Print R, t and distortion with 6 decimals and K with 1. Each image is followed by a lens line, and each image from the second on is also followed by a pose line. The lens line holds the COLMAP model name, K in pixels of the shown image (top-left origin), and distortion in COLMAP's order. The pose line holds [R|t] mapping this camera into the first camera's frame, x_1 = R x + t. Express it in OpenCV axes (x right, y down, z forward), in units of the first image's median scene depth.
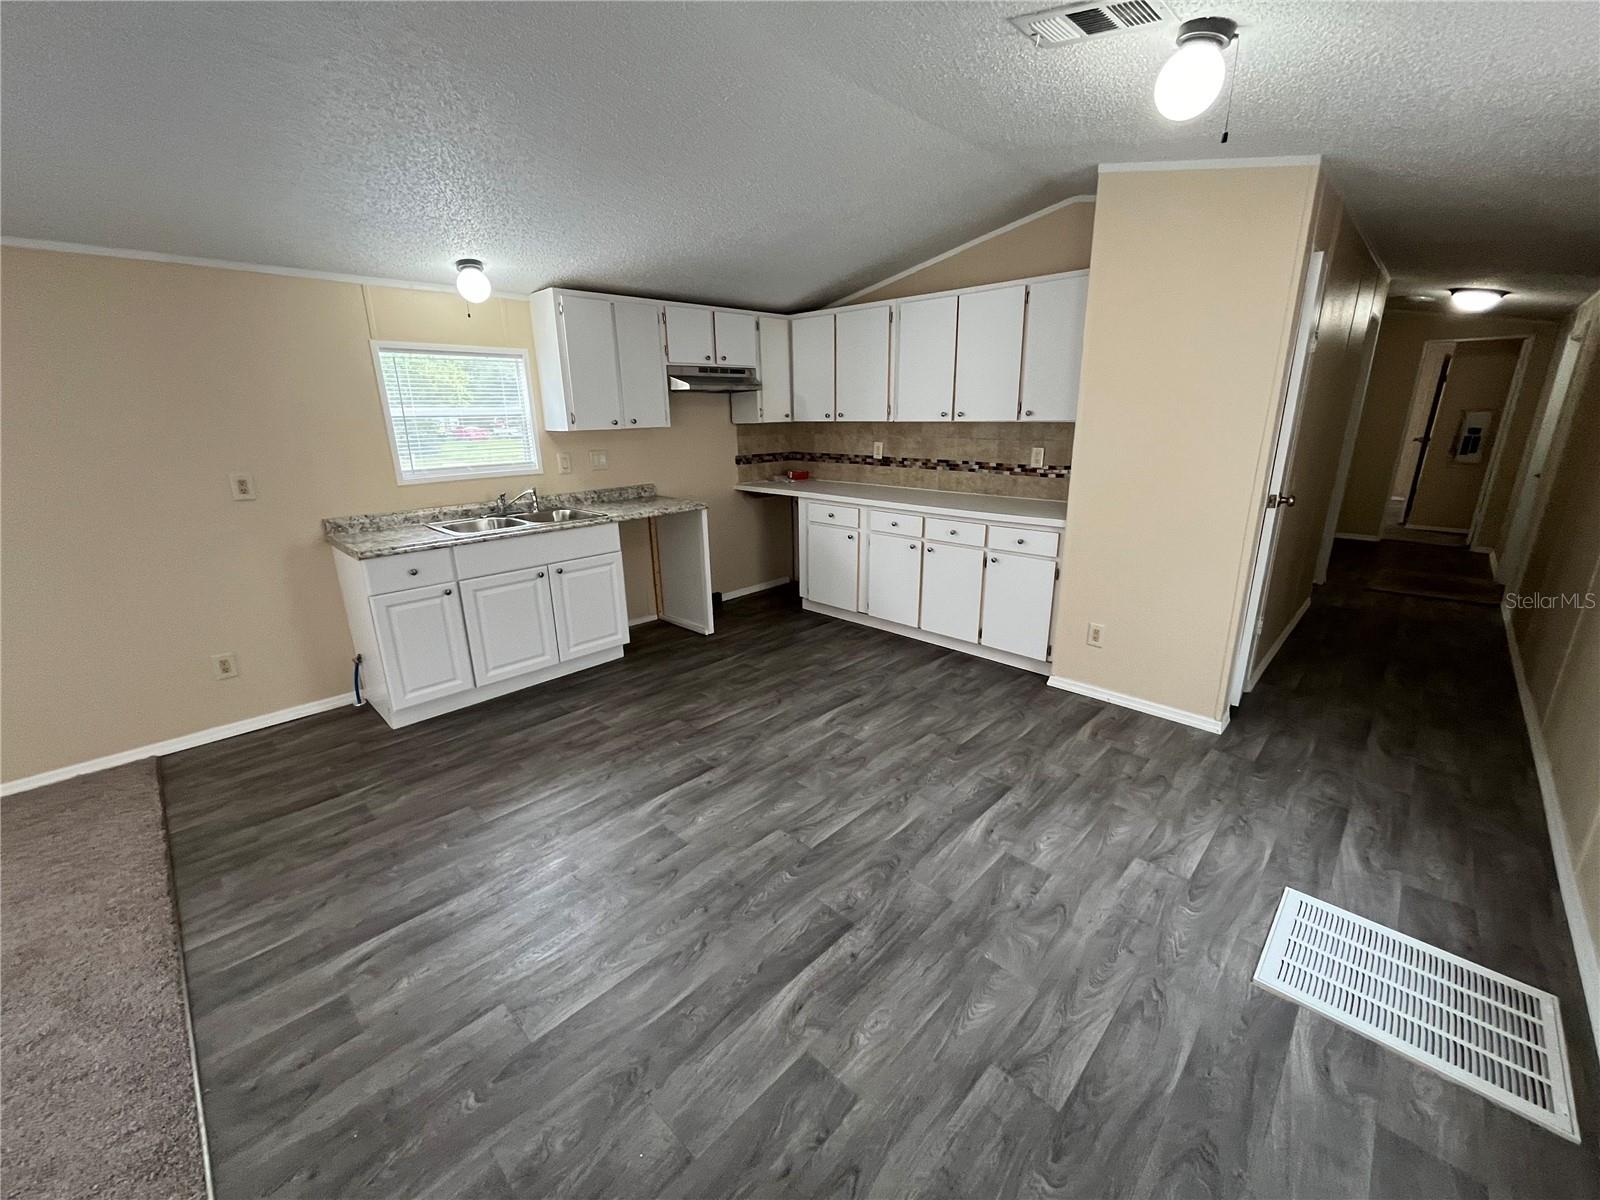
lens RADIAL K [[646.1, 0, 785.7], [0, 646.1, 598.4], [0, 0, 1]] dist [-0.002534, -0.000336]
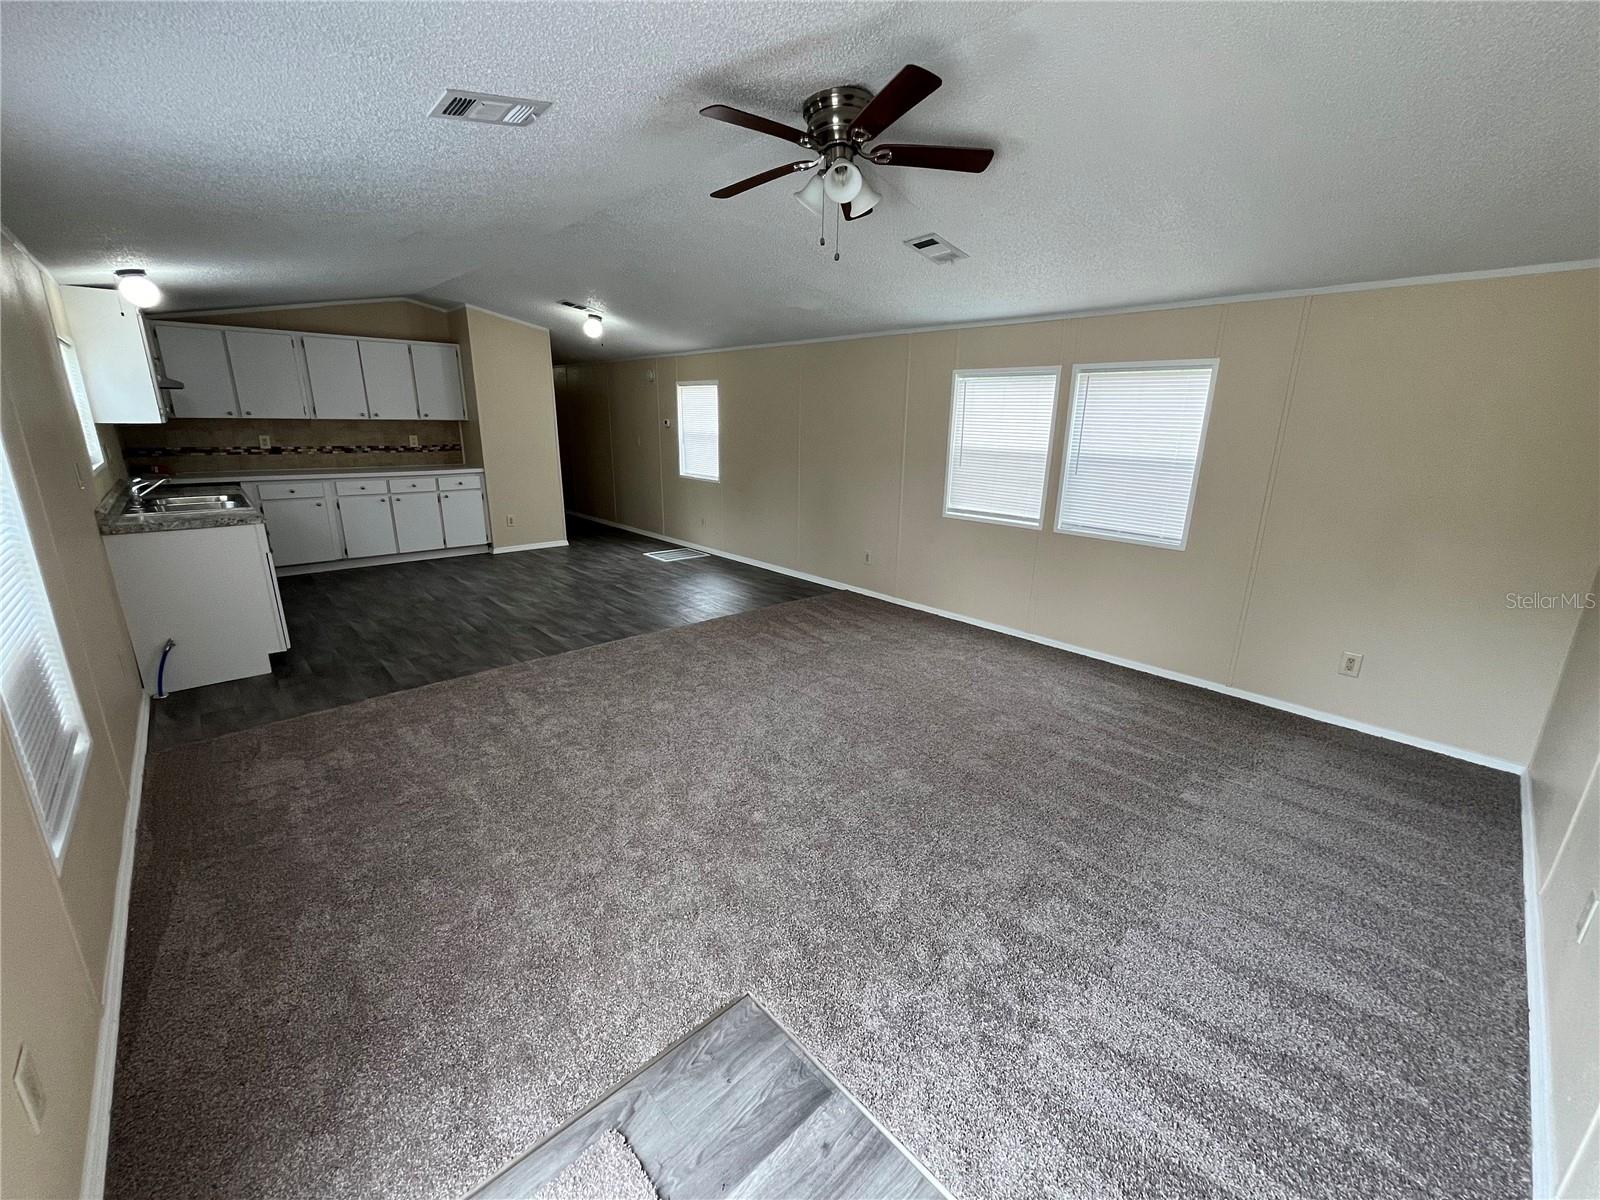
lens RADIAL K [[646.1, 0, 808.2], [0, 646.1, 603.6], [0, 0, 1]] dist [-0.002534, -0.000336]
pose [[0.034963, -0.260068, 0.964957, -1.294794], [0.261328, 0.934332, 0.242345, 0.041562], [-0.964617, 0.243697, 0.100630, -0.074351]]
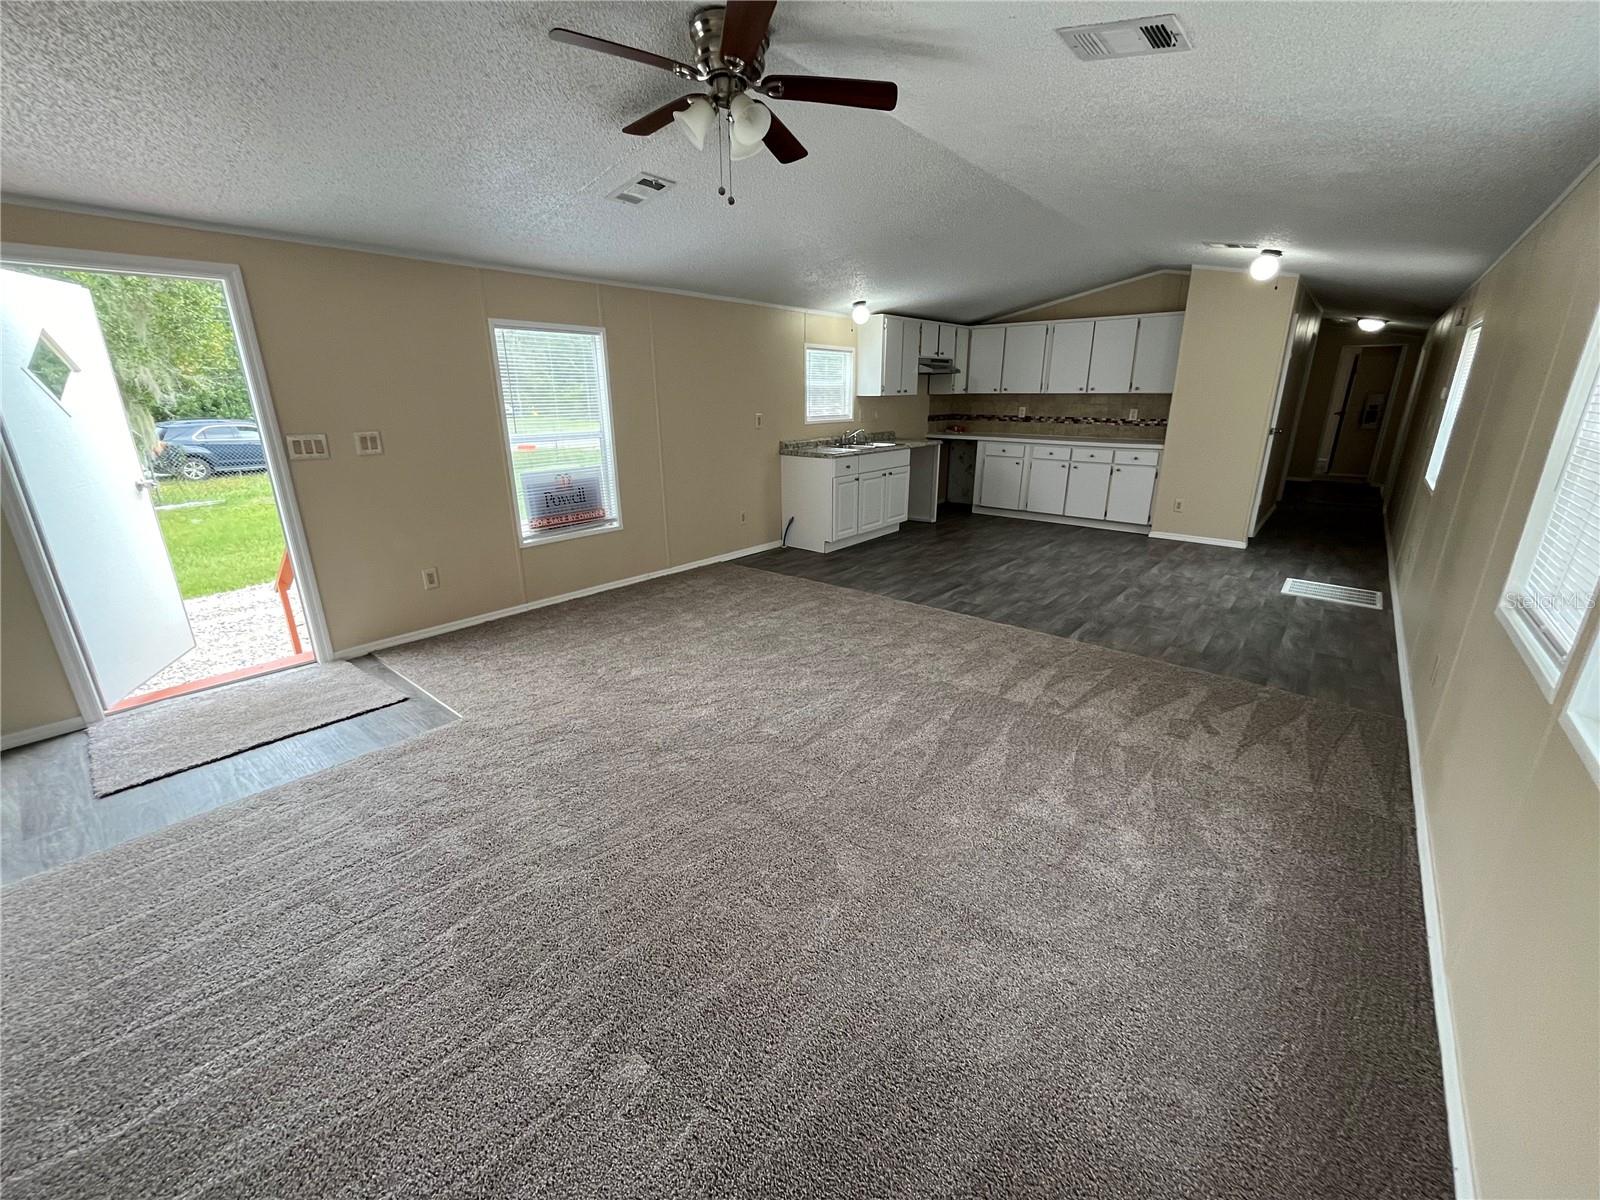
lens RADIAL K [[646.1, 0, 784.5], [0, 646.1, 597.0], [0, 0, 1]] dist [-0.002534, -0.000336]
pose [[0.997558, -0.010178, 0.069091, -0.657016], [0.008448, 0.999644, 0.025289, 0.216055], [-0.069324, -0.024643, 0.997290, -0.666996]]
